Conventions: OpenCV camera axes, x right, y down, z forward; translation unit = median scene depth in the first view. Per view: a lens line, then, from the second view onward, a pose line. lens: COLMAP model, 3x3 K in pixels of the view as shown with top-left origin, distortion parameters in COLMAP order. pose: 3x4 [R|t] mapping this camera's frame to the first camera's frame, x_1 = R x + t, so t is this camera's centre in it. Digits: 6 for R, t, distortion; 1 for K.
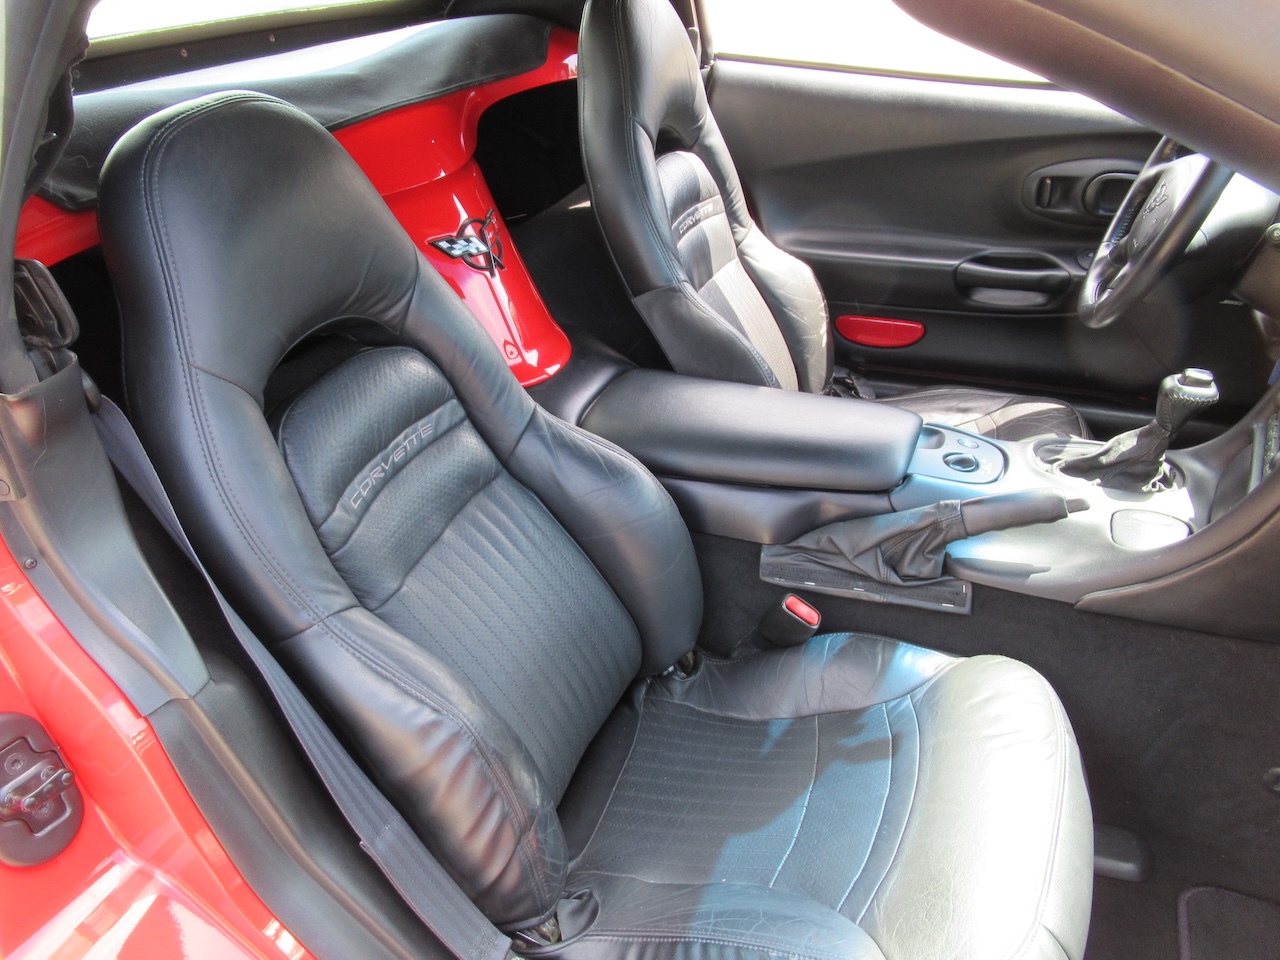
lens RADIAL K [[929.1, 0, 640.0], [0, 929.1, 480.0], [0, 0, 1]] dist [-0.017906, 0.003713]
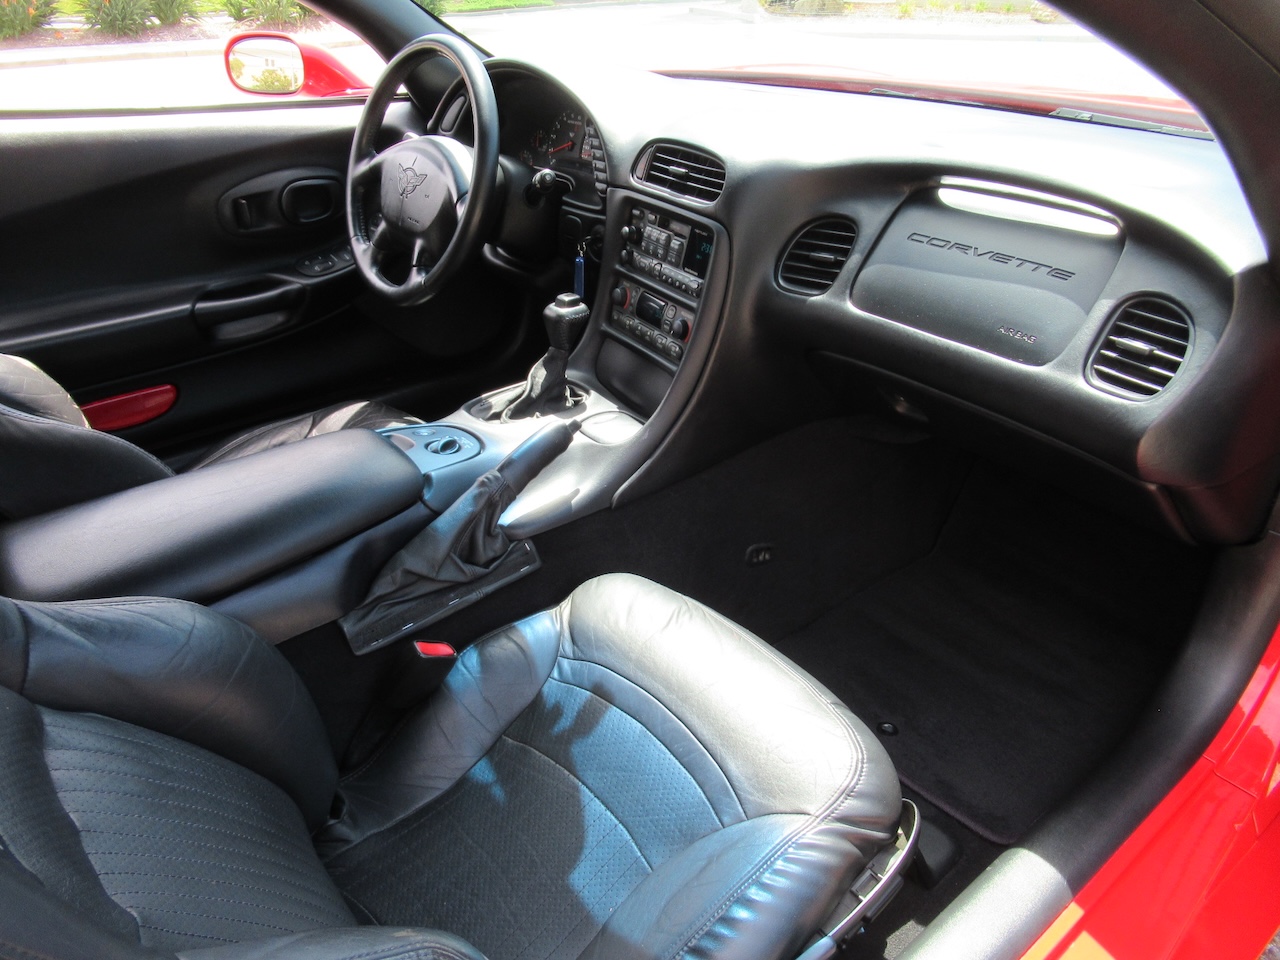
lens RADIAL K [[929.1, 0, 640.0], [0, 929.1, 480.0], [0, 0, 1]] dist [-0.017906, 0.003713]
pose [[0.477427, -0.393834, 0.785467, -0.362575], [0.443821, 0.879597, 0.171265, -0.067038], [-0.758345, 0.266841, 0.594735, 0.264960]]
